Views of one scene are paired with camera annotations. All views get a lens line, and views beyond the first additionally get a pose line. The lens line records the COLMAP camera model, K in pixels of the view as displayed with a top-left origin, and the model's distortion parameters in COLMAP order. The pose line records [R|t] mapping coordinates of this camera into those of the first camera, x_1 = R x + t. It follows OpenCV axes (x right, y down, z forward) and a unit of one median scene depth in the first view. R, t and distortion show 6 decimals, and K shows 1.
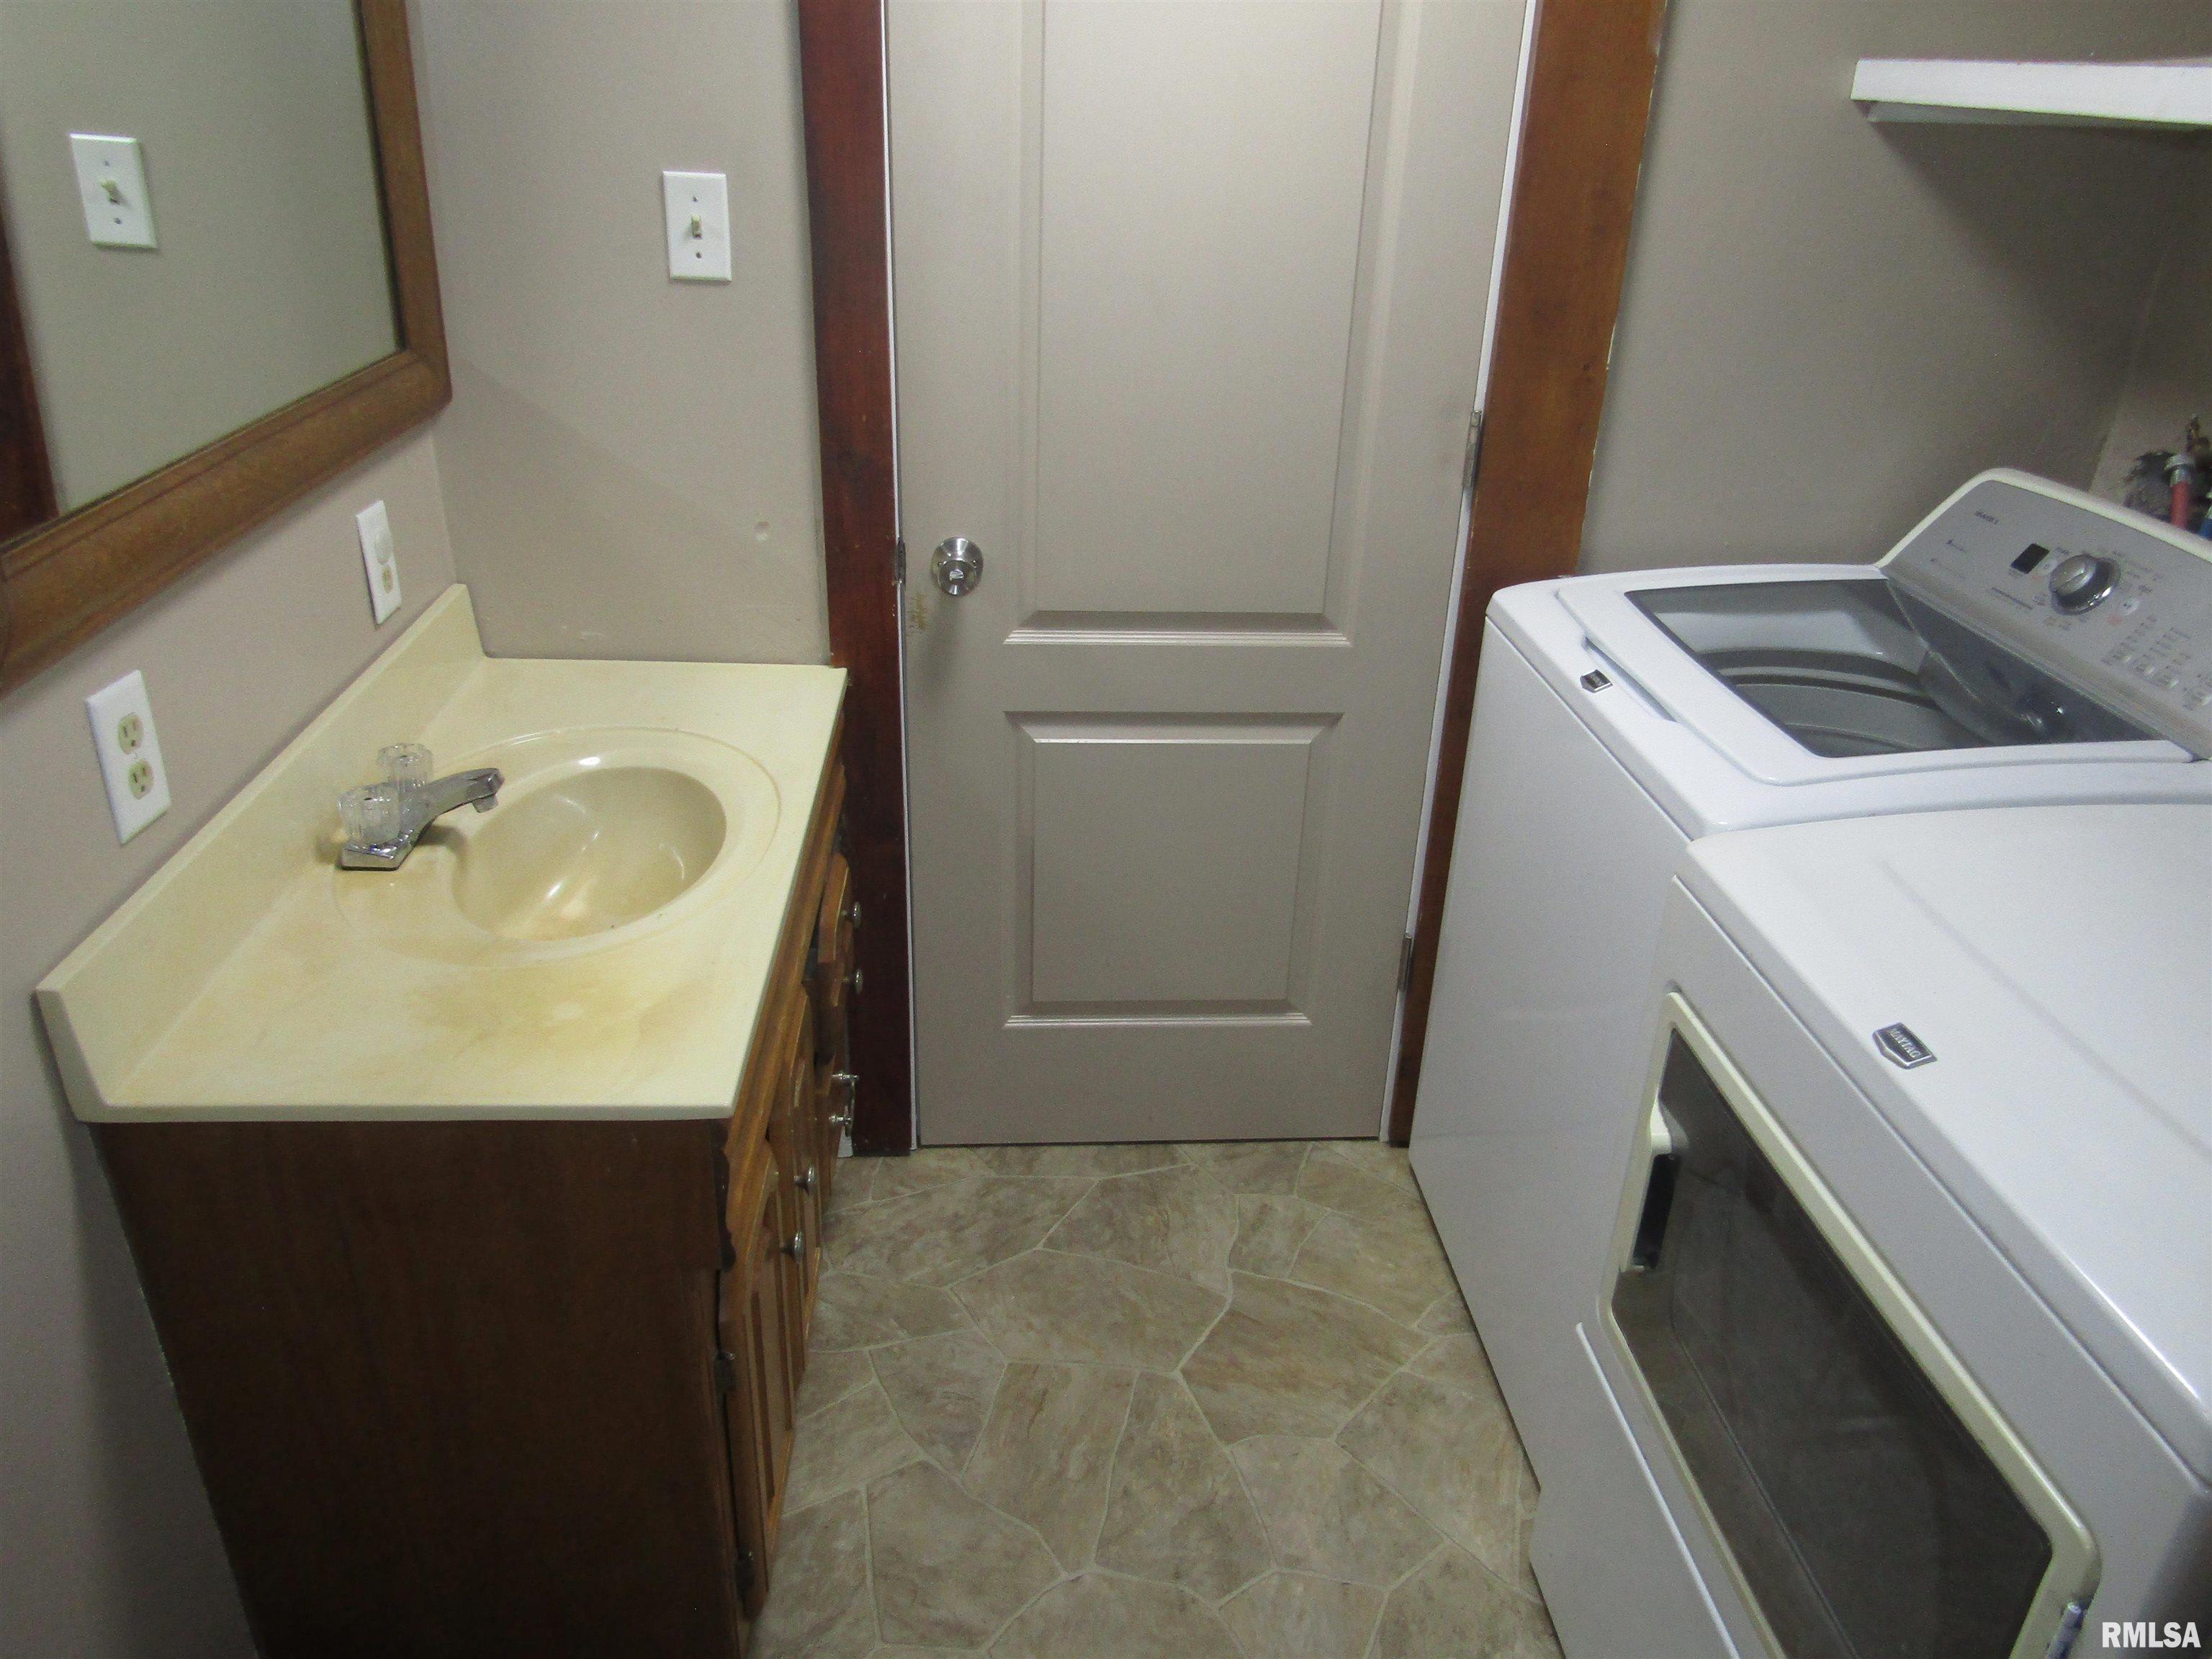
lens RADIAL K [[1583.9, 0, 1114.4], [0, 1583.9, 831.1], [0, 0, 1]] dist [-0.005338, 0.003268]
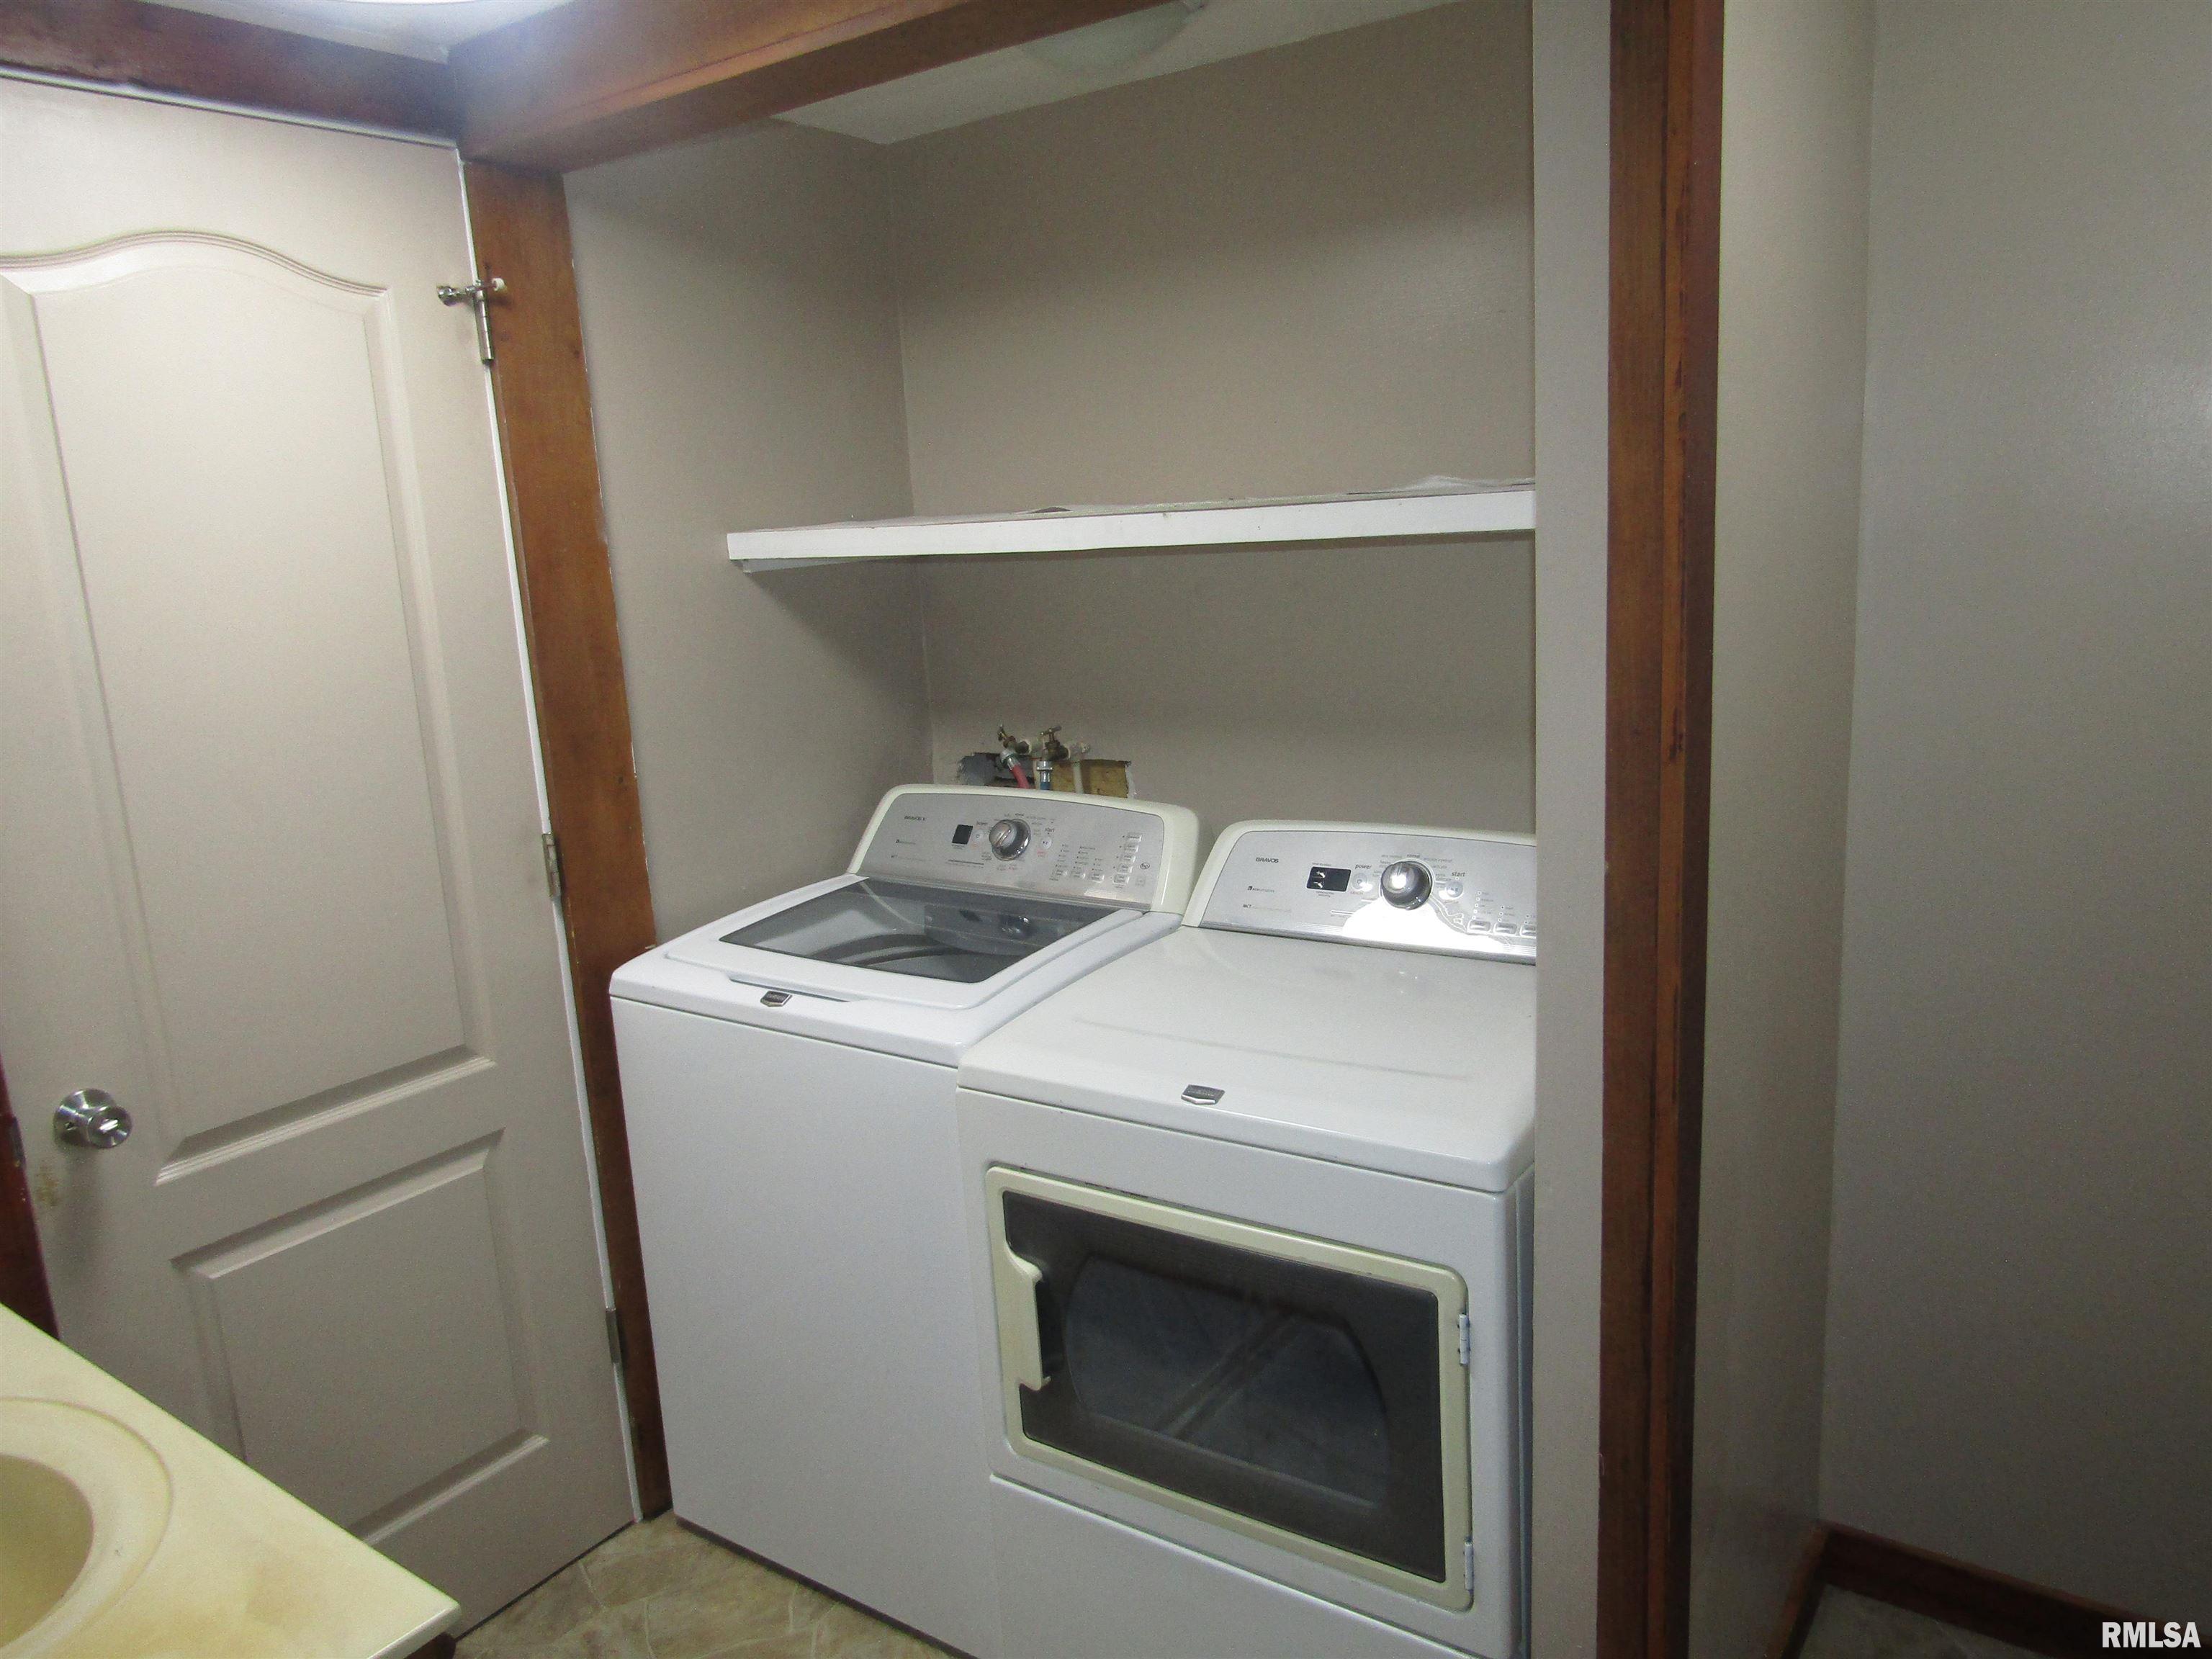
lens RADIAL K [[1583.9, 0, 1115.9], [0, 1583.9, 828.1], [0, 0, 1]] dist [-0.005338, 0.003268]
pose [[0.629905, -0.222859, 0.744012, -0.366342], [0.407643, 0.910261, -0.072467, -0.014854], [-0.661096, 0.348939, 0.664225, -0.046613]]
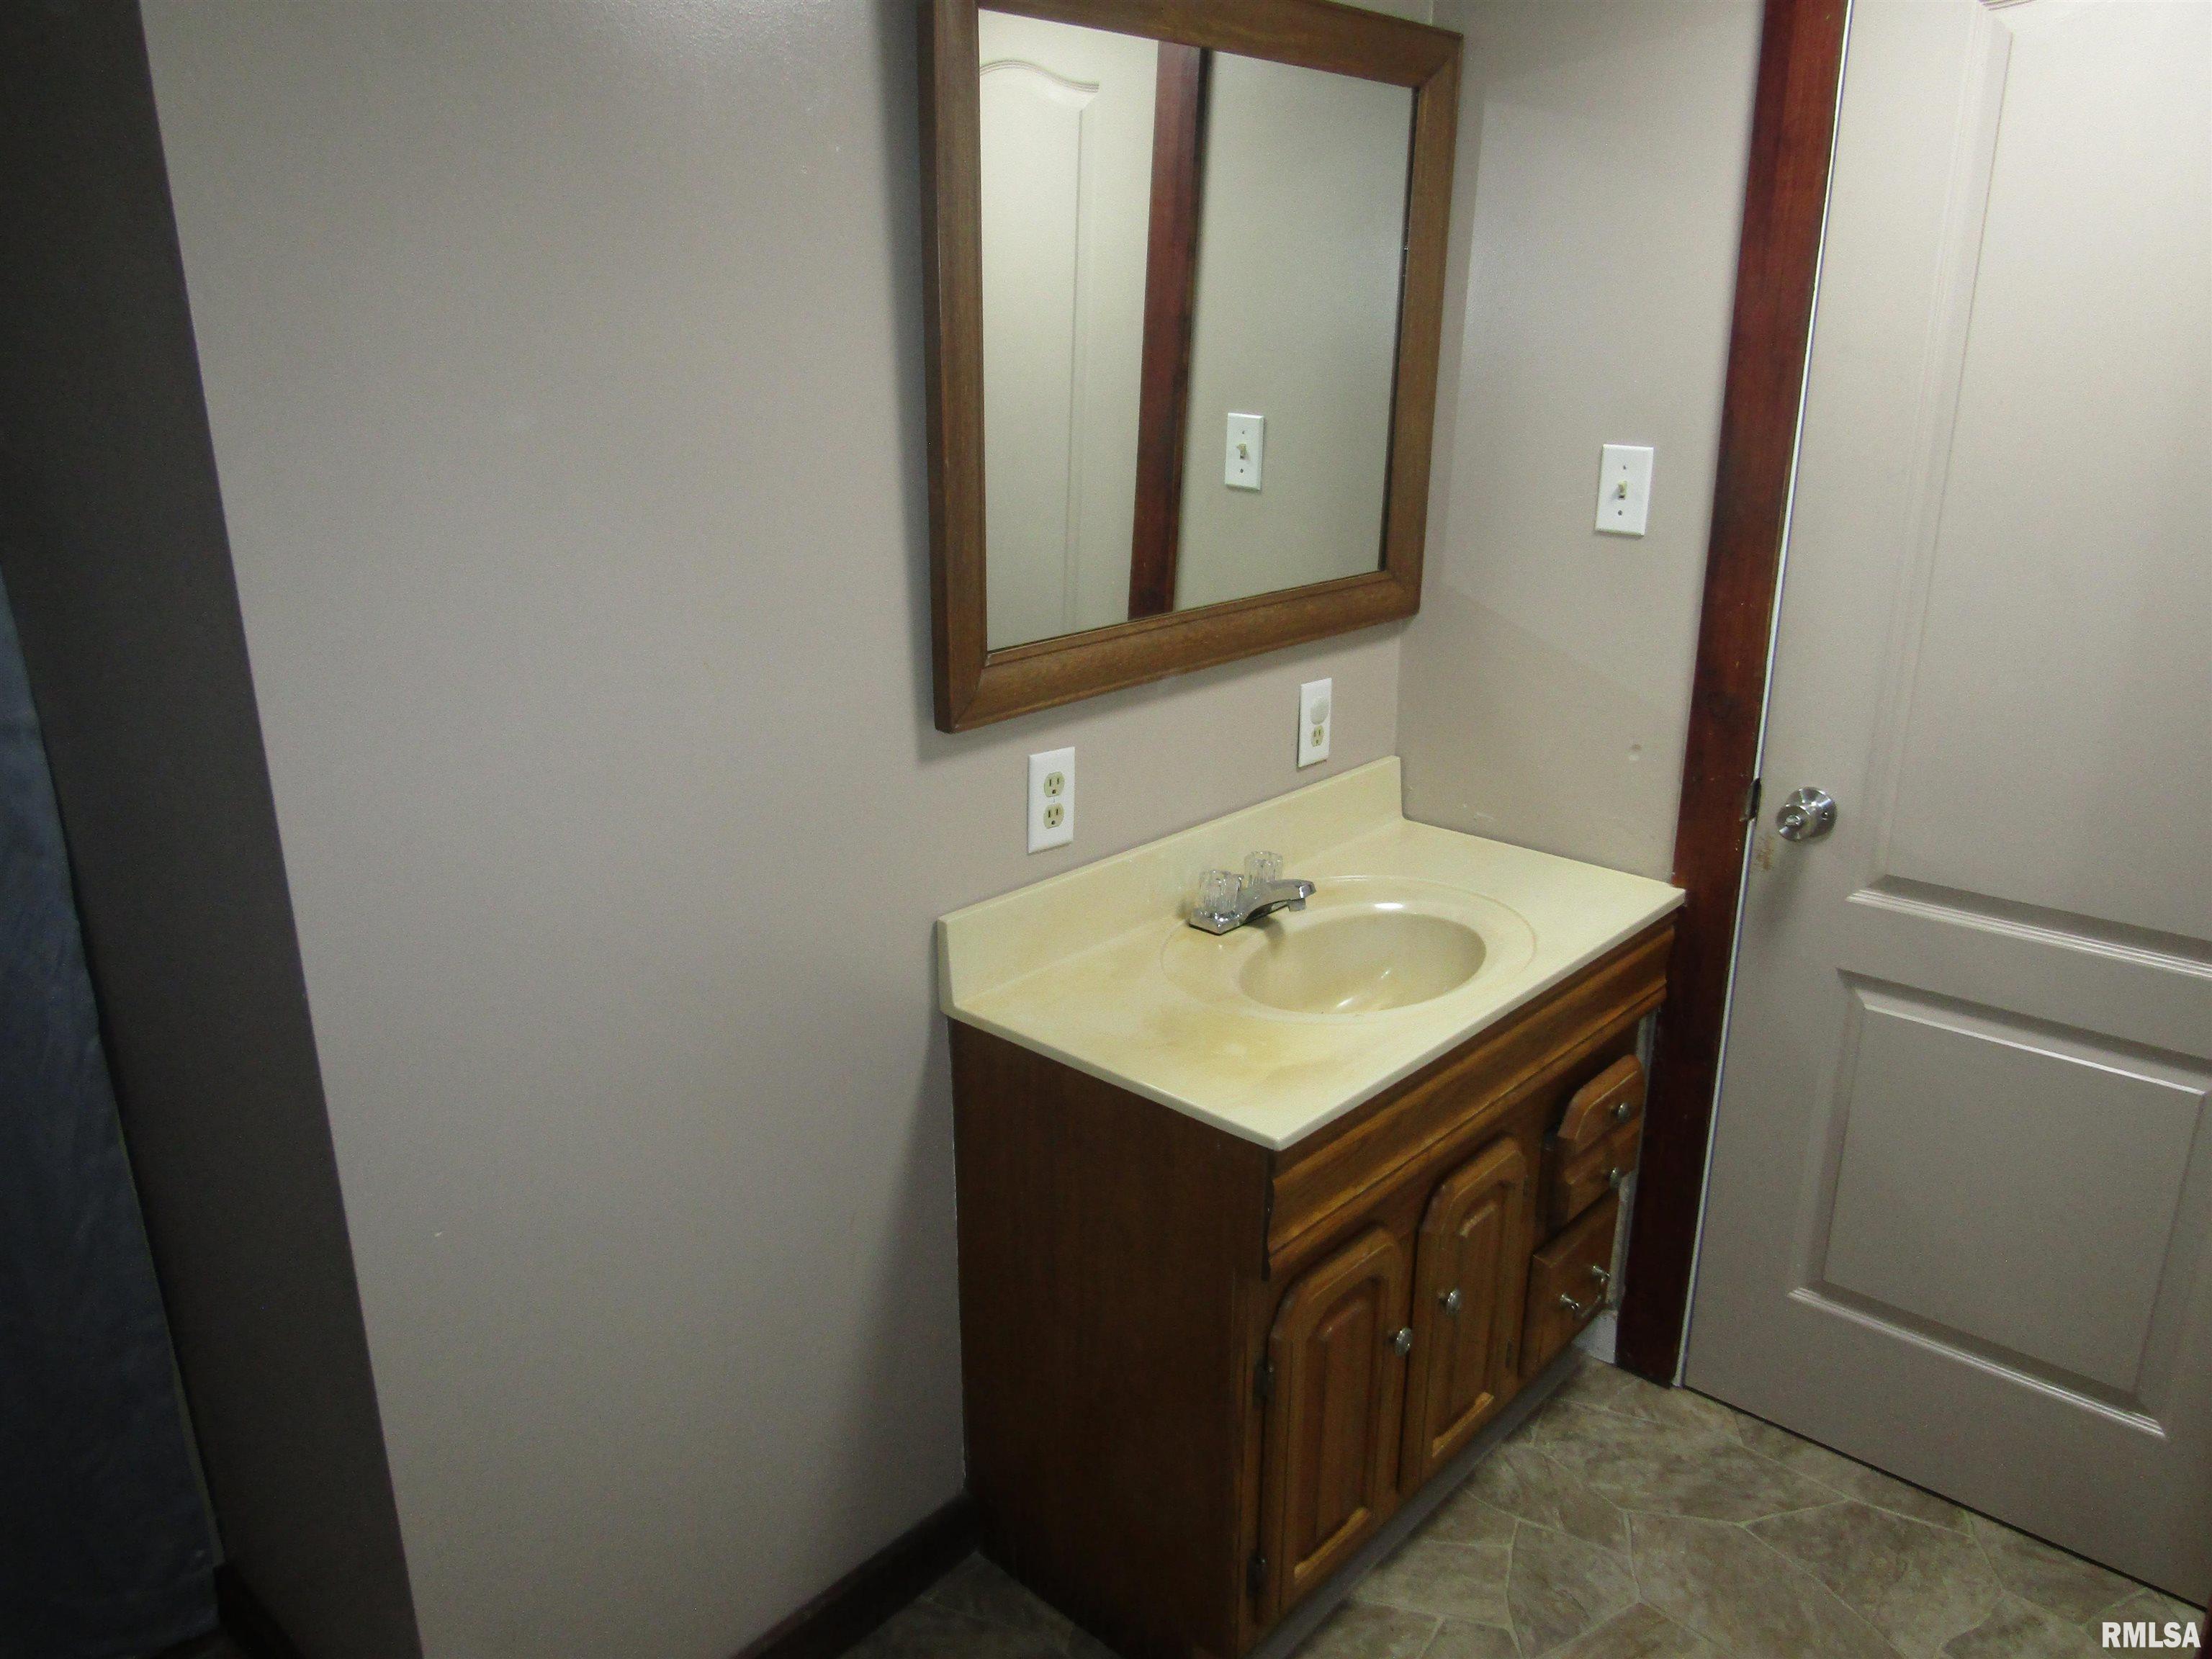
lens RADIAL K [[1583.9, 0, 1106.5], [0, 1583.9, 826.5], [0, 0, 1]] dist [-0.005338, 0.003268]
pose [[0.699600, 0.182772, -0.690763, 0.294923], [-0.292901, 0.955133, -0.043925, 0.017825], [0.651743, 0.233055, 0.721746, -0.033550]]
